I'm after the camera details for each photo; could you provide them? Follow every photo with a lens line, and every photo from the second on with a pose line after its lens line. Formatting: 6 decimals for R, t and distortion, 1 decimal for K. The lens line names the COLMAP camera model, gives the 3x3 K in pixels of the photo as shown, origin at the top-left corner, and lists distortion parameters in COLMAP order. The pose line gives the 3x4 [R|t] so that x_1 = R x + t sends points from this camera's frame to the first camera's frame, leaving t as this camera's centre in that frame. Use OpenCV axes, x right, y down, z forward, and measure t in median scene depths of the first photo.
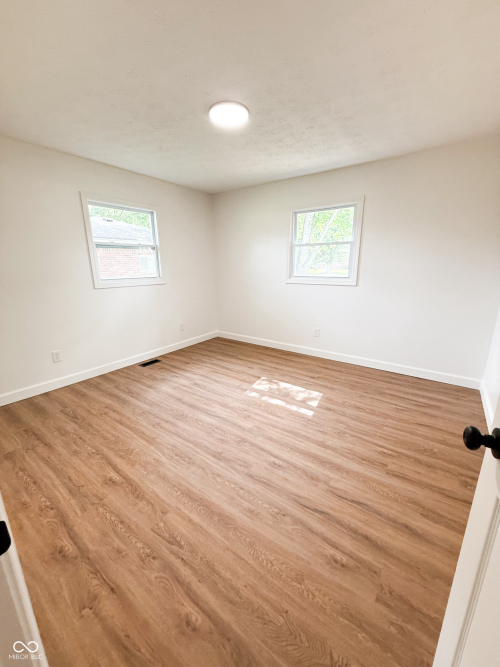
lens RADIAL K [[264.4, 0, 250.0], [0, 264.4, 334.6], [0, 0, 1]] dist [-0.001282, 0.000848]
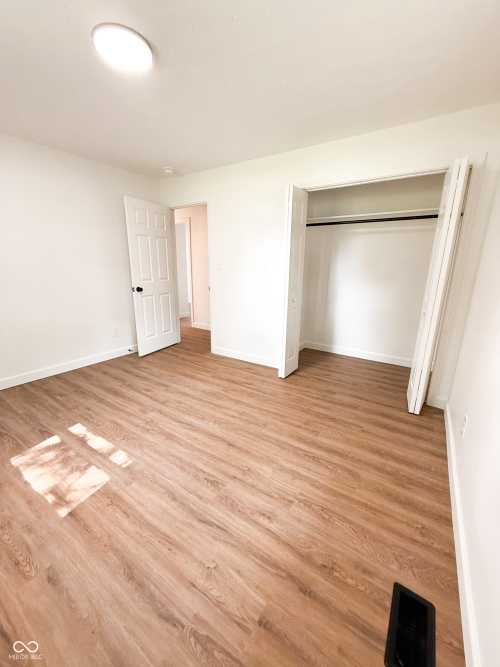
lens RADIAL K [[264.4, 0, 249.3], [0, 264.4, 329.2], [0, 0, 1]] dist [-0.001282, 0.000848]
pose [[-0.998888, 0.004288, -0.046959, -0.332635], [-0.018899, 0.875968, 0.481999, -0.445975], [0.043201, 0.482350, -0.874913, 1.736477]]
